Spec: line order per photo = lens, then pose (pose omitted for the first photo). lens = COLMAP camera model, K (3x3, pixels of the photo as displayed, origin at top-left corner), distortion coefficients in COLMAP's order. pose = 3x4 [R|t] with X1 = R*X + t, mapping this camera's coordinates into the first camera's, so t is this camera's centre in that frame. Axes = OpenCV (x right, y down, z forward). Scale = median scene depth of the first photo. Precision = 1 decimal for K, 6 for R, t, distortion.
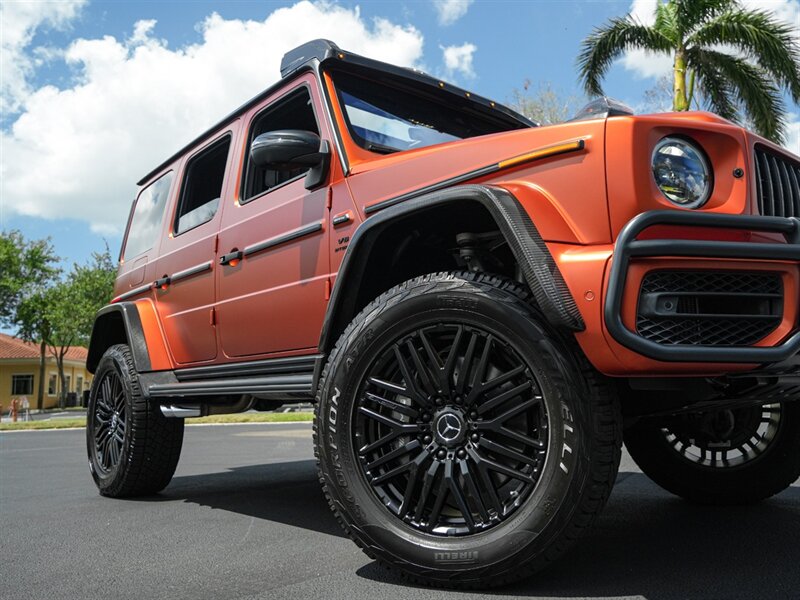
lens RADIAL K [[691.0, 0, 461.0], [0, 691.0, 298.0], [0, 0, 1]] dist [-0.031645, 0.009646]
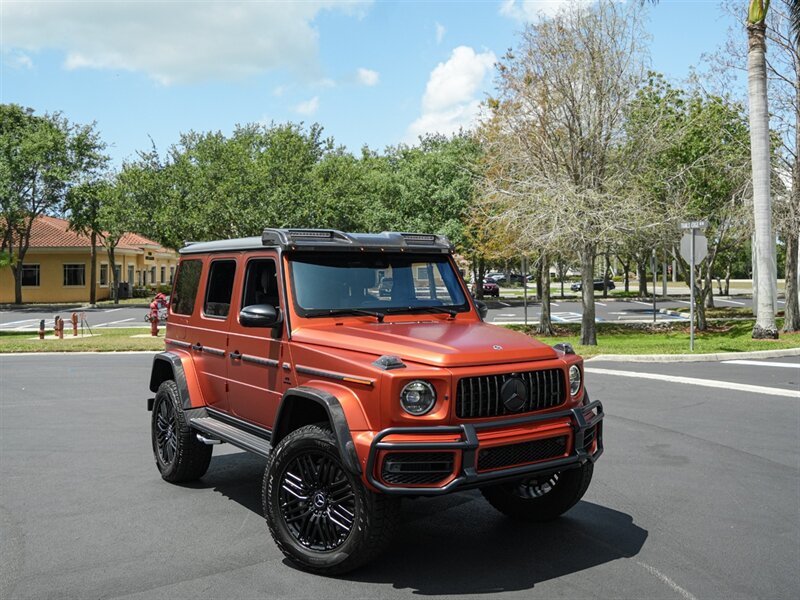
lens RADIAL K [[817.0, 0, 461.0], [0, 817.0, 257.7], [0, 0, 1]] dist [-0.006031, 0.003051]
pose [[0.992679, 0.021616, -0.118831, 0.601653], [-0.007672, 0.993153, 0.116572, -0.736099], [0.120537, -0.114807, 0.986048, -1.165489]]
